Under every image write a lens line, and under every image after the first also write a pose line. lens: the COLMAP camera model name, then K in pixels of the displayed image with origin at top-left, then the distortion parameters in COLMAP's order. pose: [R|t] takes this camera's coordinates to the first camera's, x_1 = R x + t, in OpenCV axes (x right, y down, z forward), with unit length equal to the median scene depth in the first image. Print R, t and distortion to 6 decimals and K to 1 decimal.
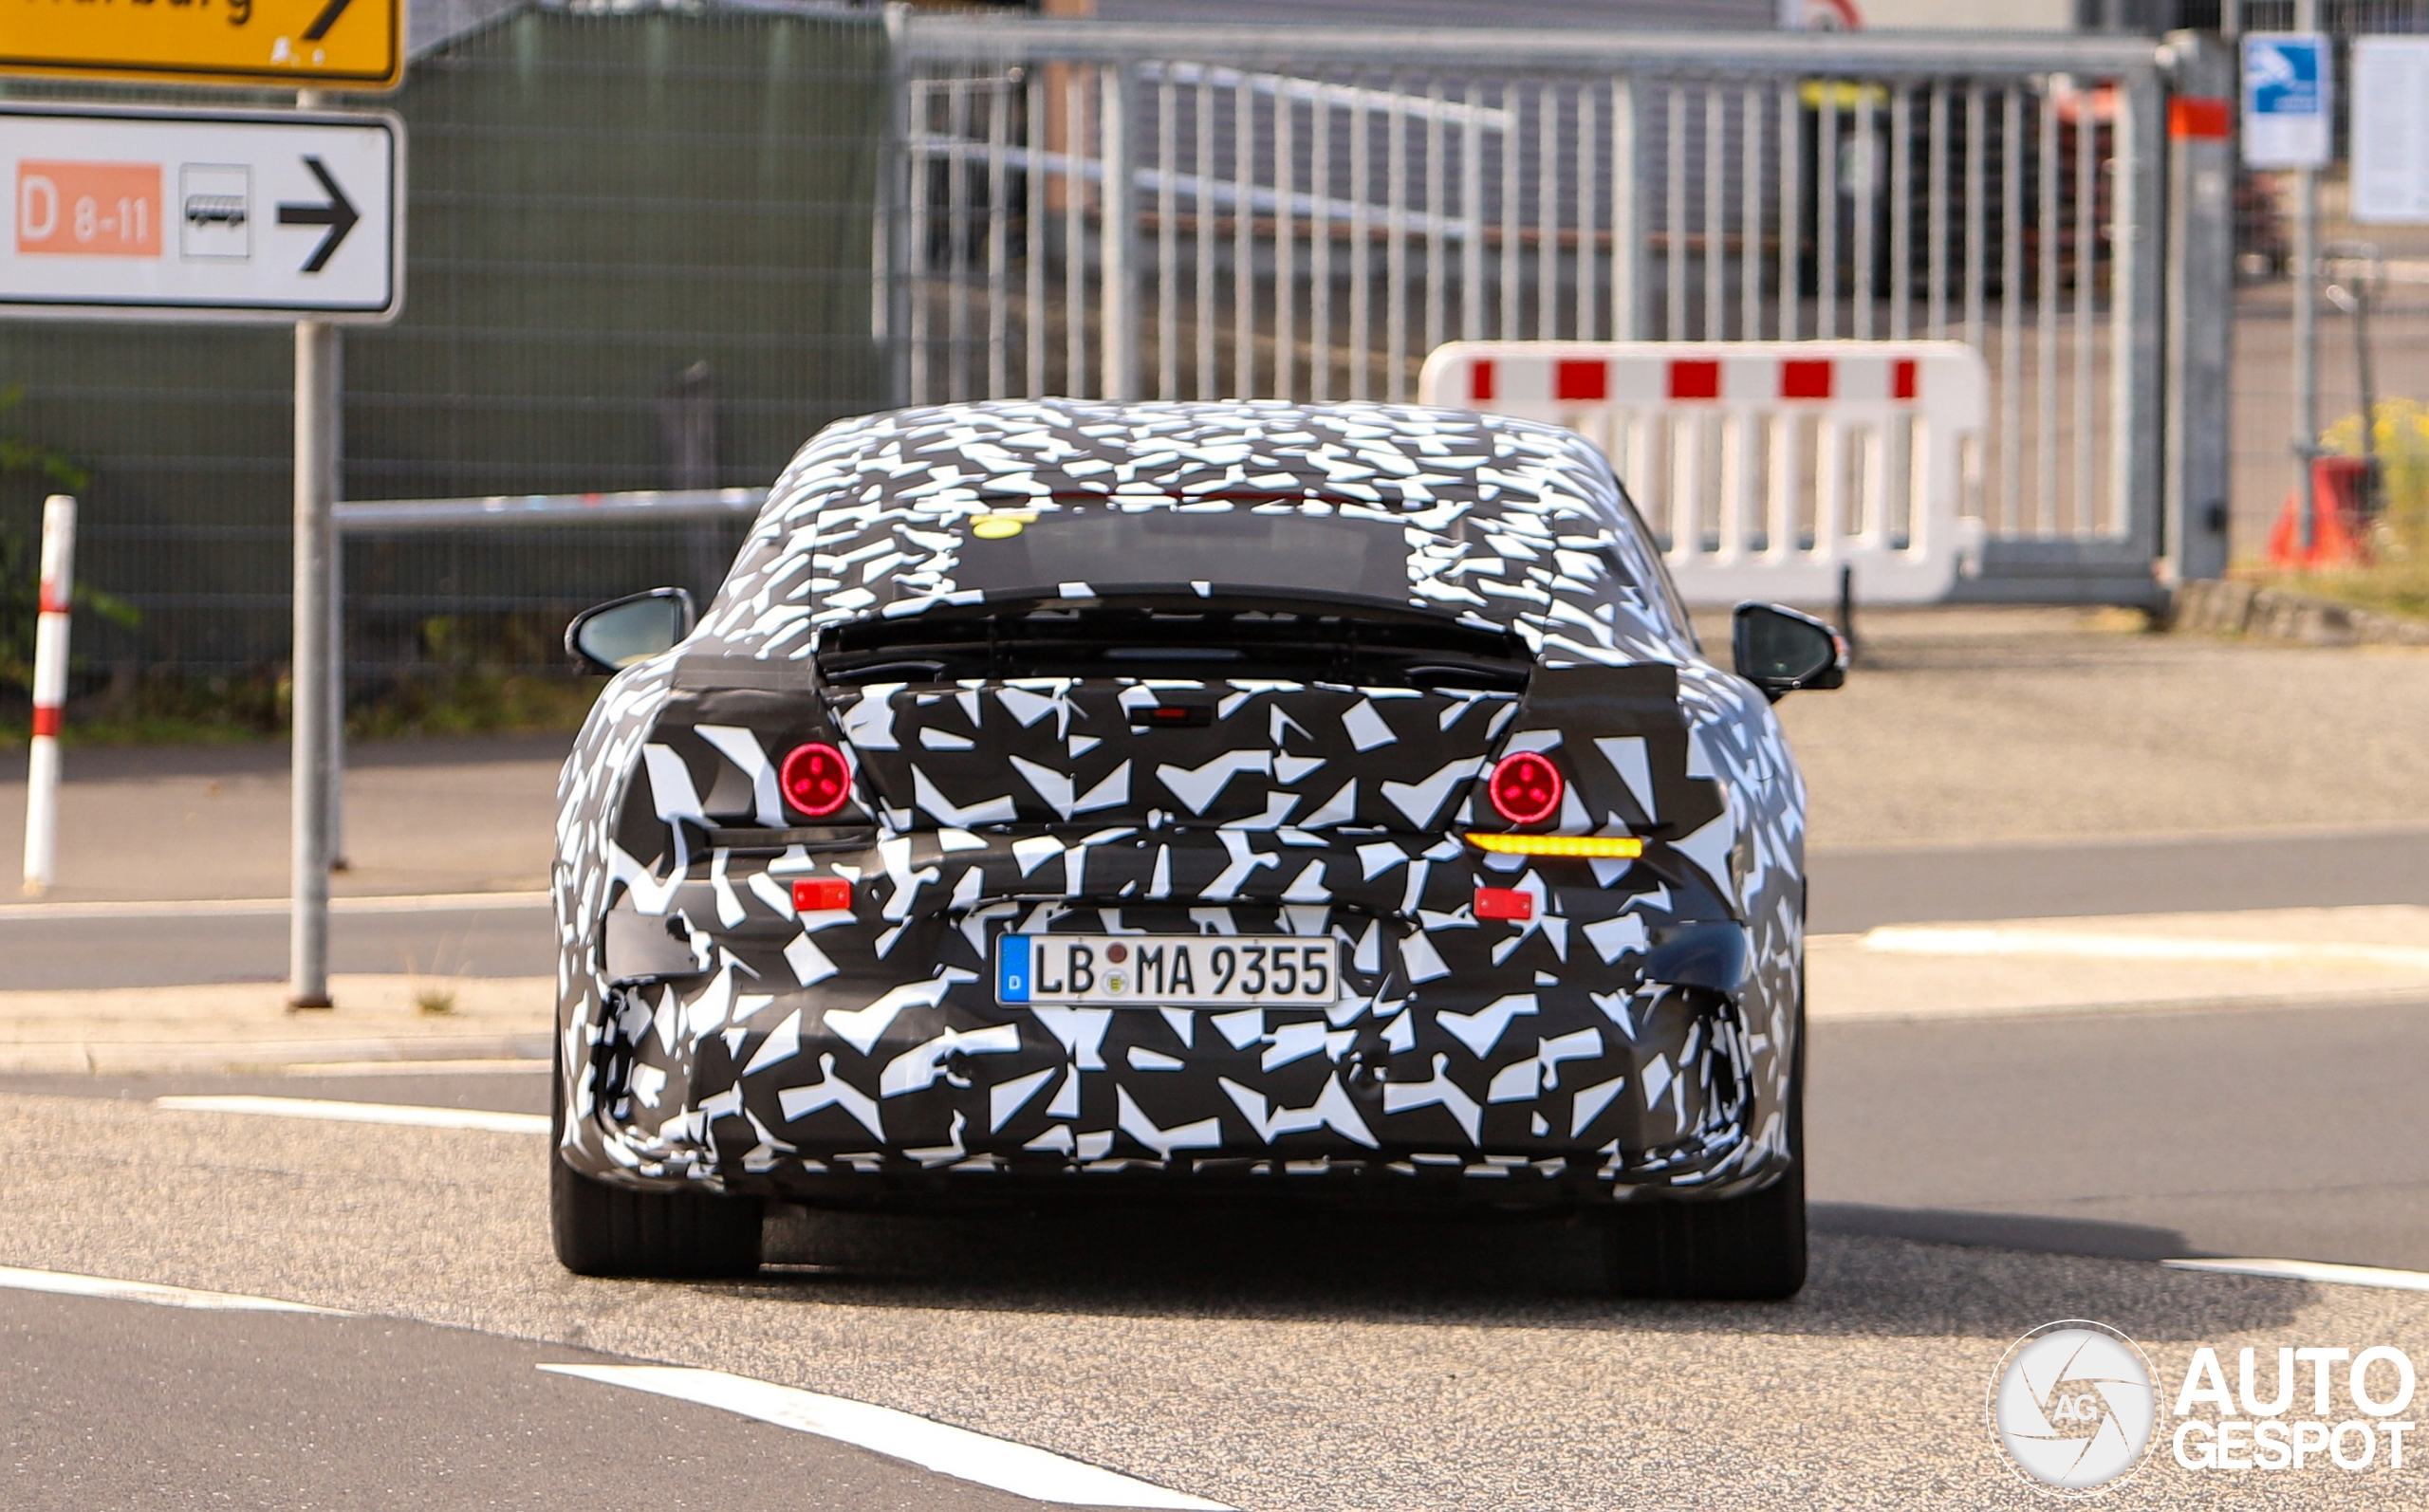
lens RADIAL K [[17469.2, 0, 1229.8], [0, 17469.2, 764.8], [0, 0, 1]] dist [0.789796, 0.000000]
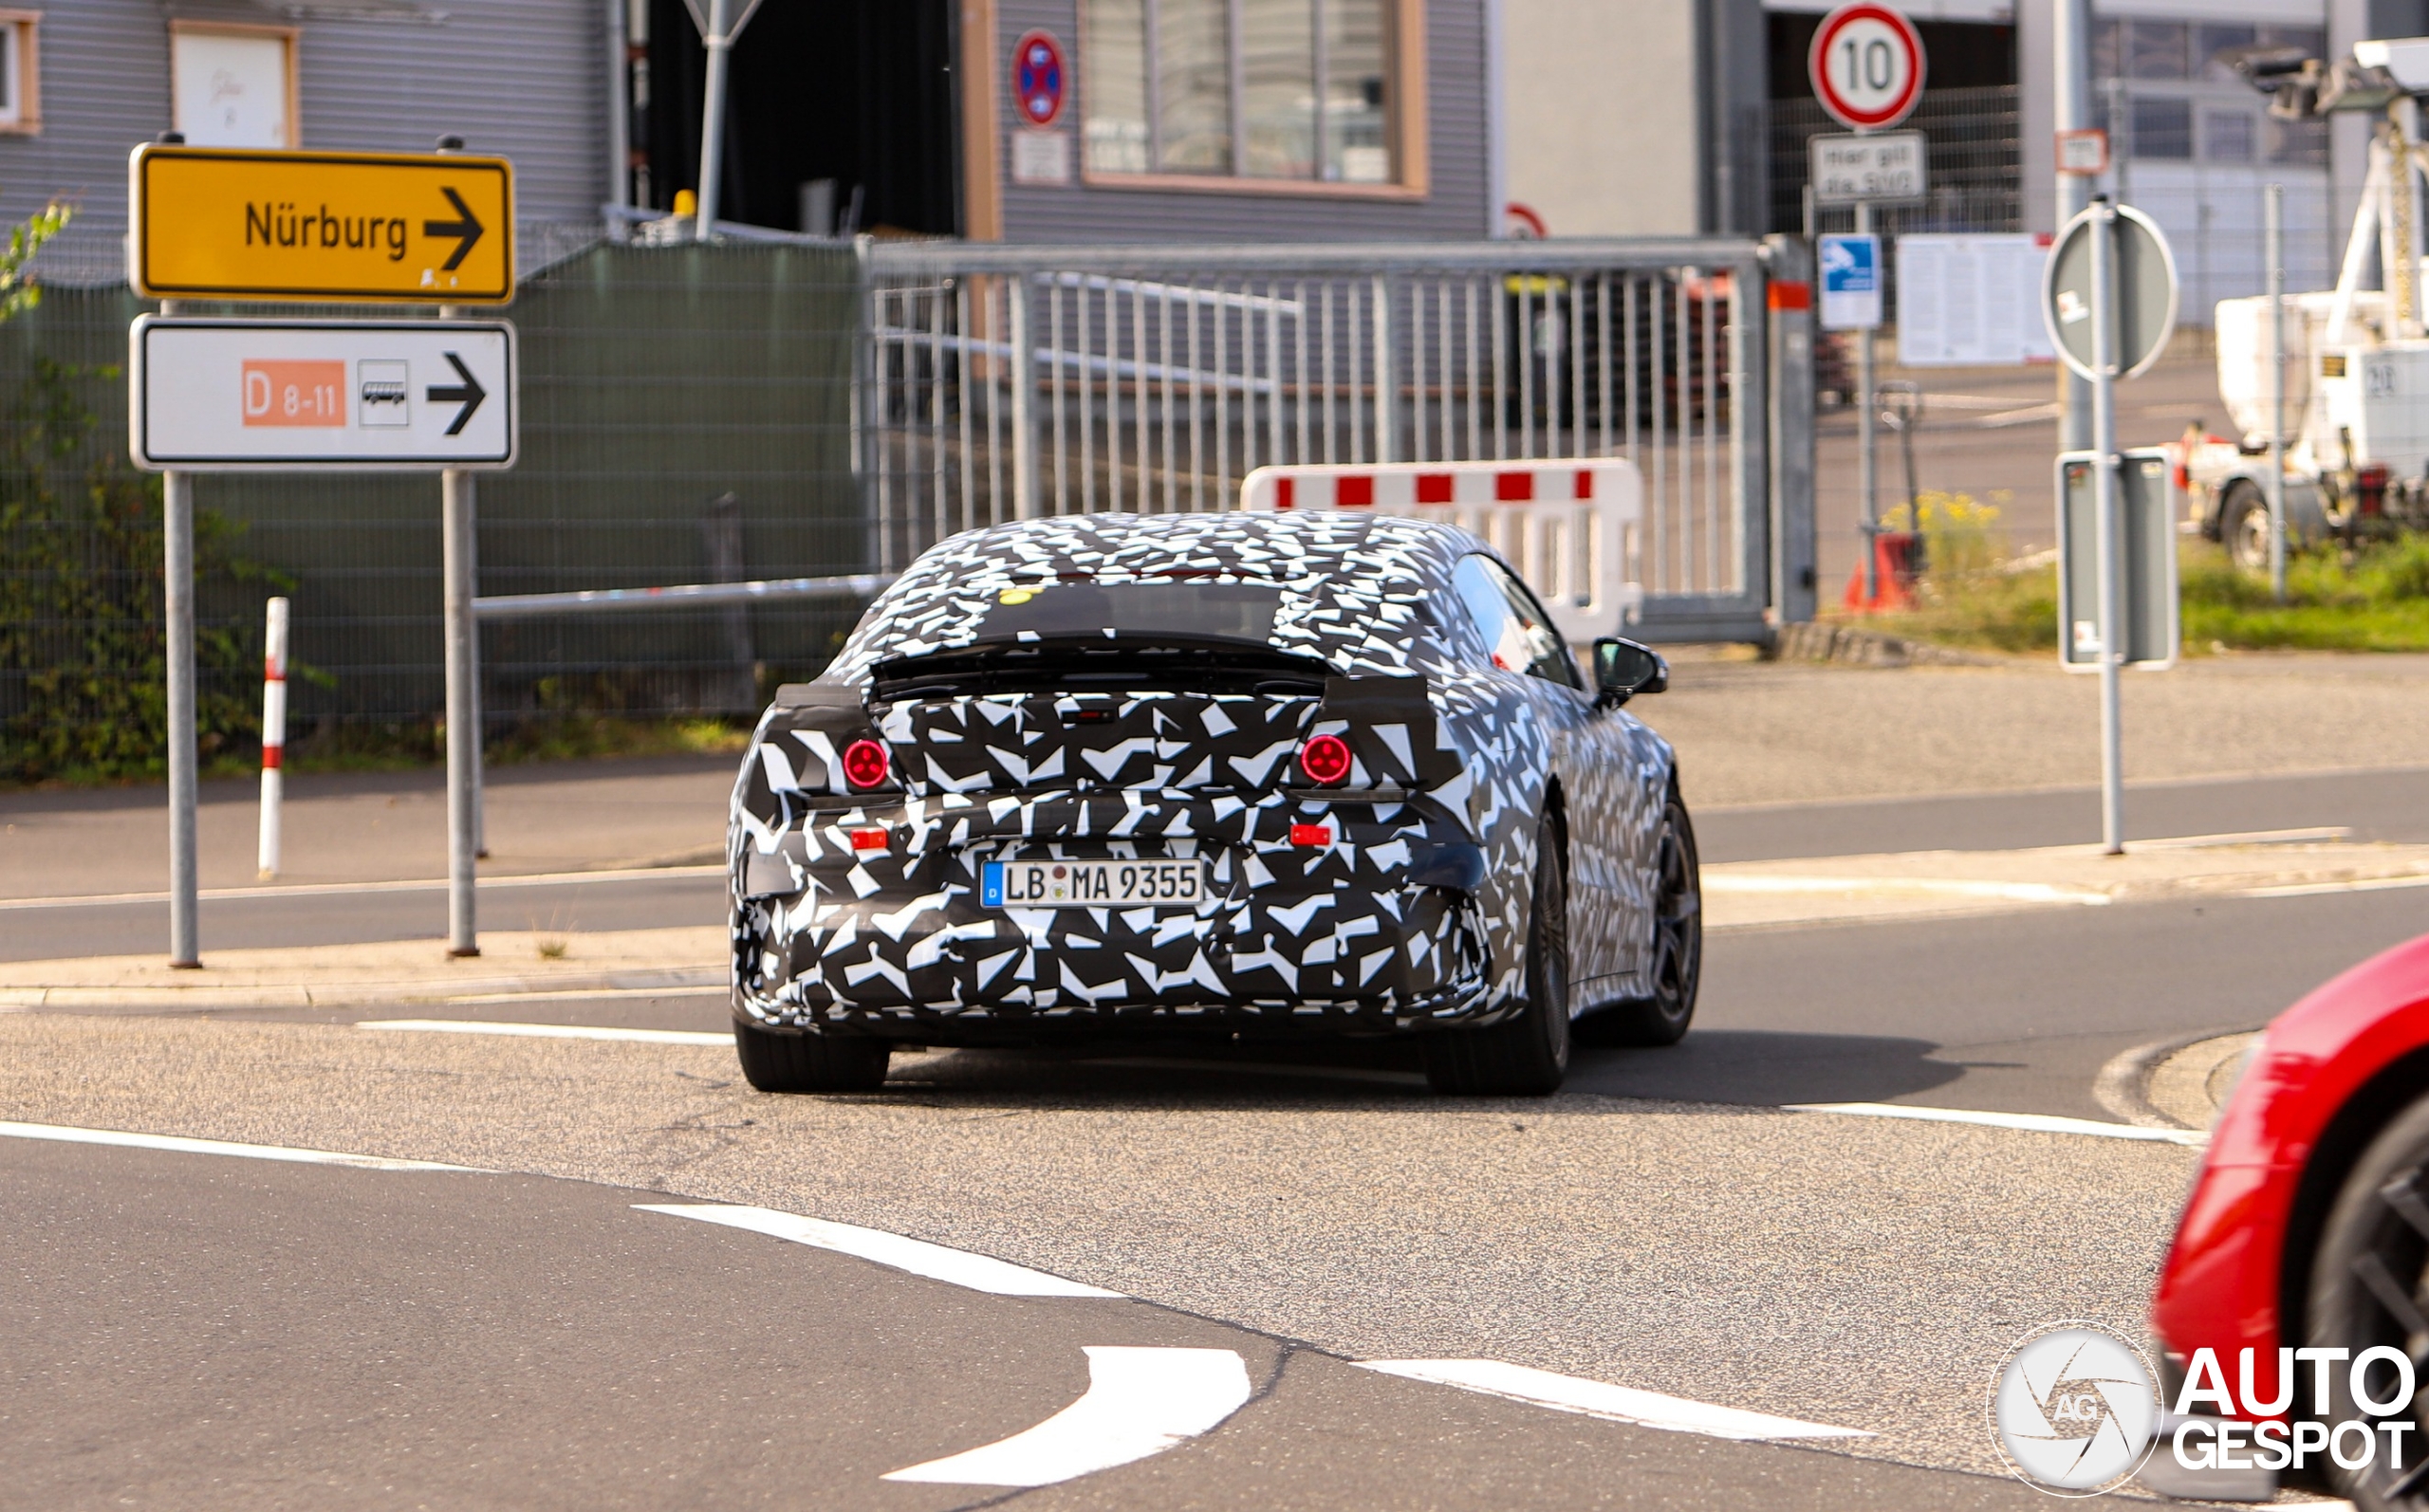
lens RADIAL K [[17469.2, 0, 1212.0], [0, 17469.2, 754.2], [0, 0, 1]] dist [0.789796, 0.000000]
pose [[0.999682, -0.022720, 0.010947, -0.007329], [0.022792, 0.999719, -0.006496, 0.008143], [-0.010797, 0.006743, 0.999919, -0.409410]]
